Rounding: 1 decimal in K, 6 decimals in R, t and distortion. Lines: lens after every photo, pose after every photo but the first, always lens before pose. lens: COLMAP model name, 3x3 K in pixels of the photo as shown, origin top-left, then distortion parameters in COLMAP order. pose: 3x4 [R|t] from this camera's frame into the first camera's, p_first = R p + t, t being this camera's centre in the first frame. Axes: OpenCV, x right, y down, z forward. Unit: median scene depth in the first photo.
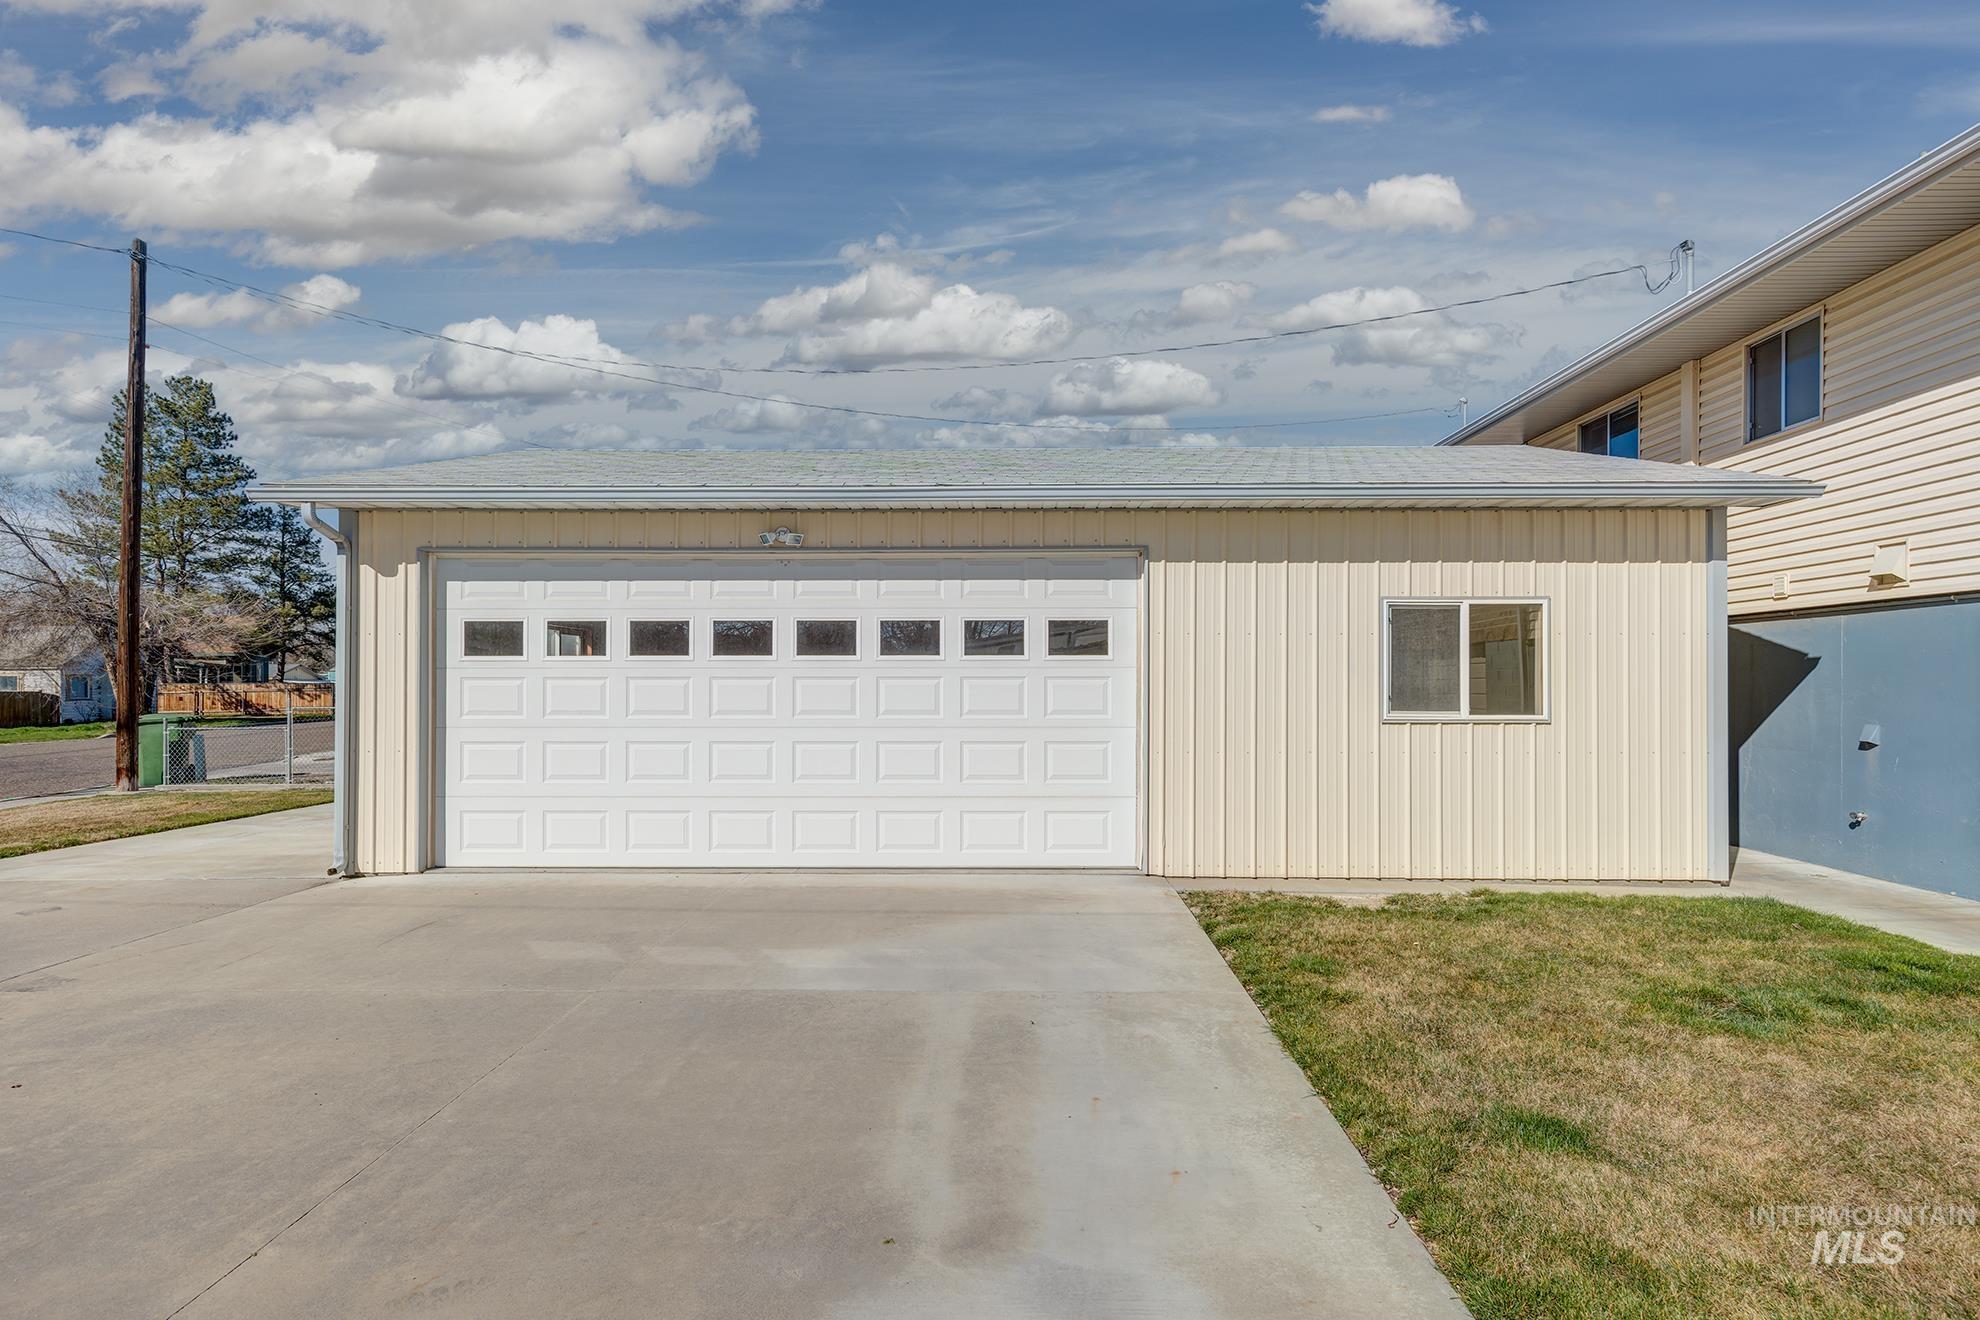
lens RADIAL K [[1019.9, 0, 985.4], [0, 1019.9, 667.6], [0, 0, 1]] dist [0.009477, -0.003540]
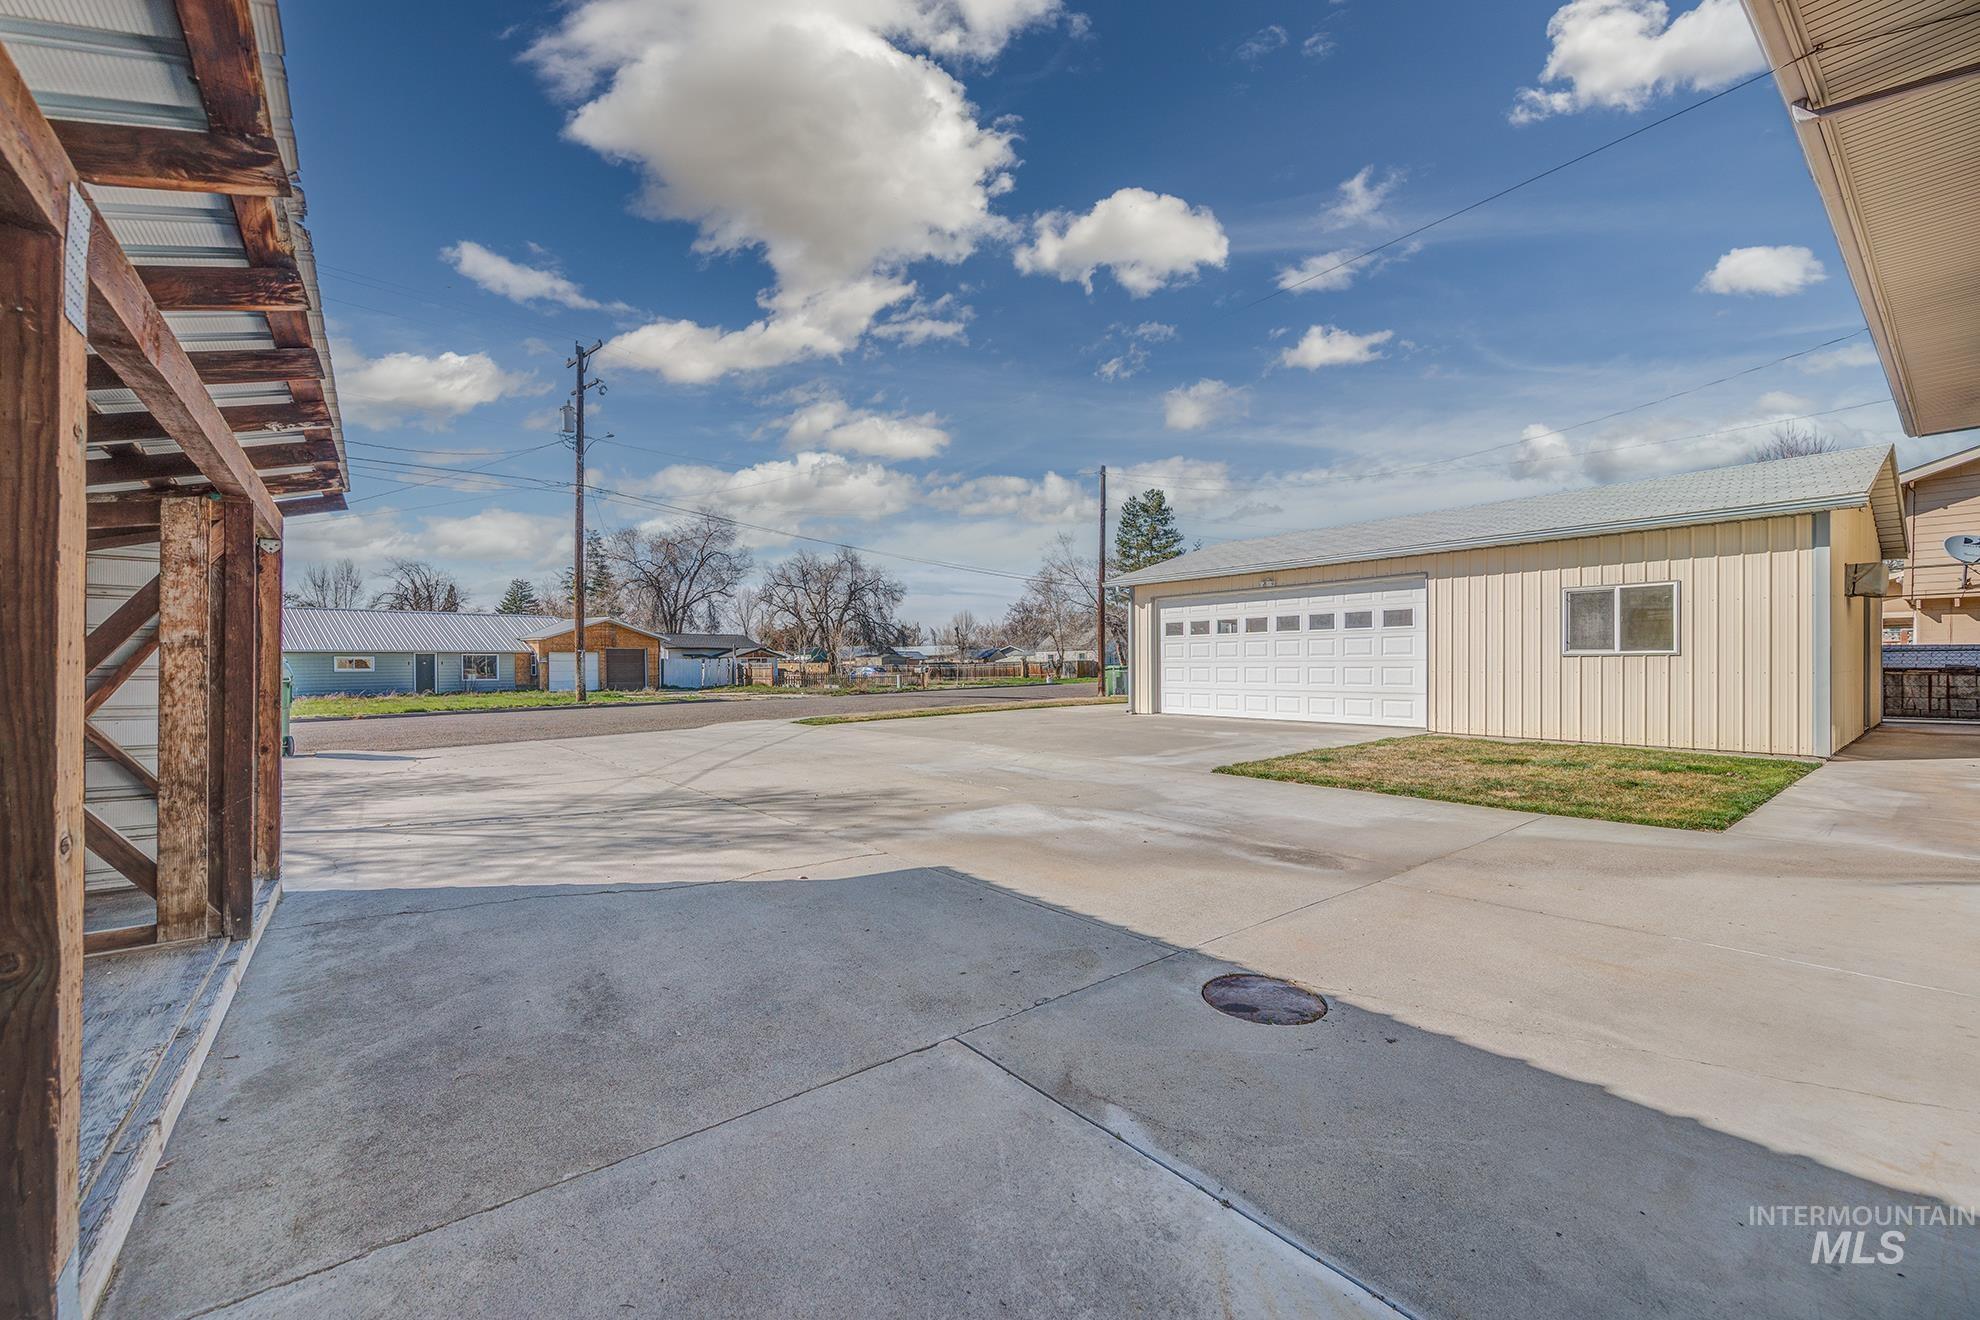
lens RADIAL K [[774.0, 0, 986.3], [0, 774.0, 643.5], [0, 0, 1]] dist [0.000073, -0.002719]
pose [[0.618425, -0.025163, -0.785441, 0.827172], [0.025207, 0.999608, -0.012177, 0.021672], [0.785439, -0.012268, 0.618817, -0.666764]]
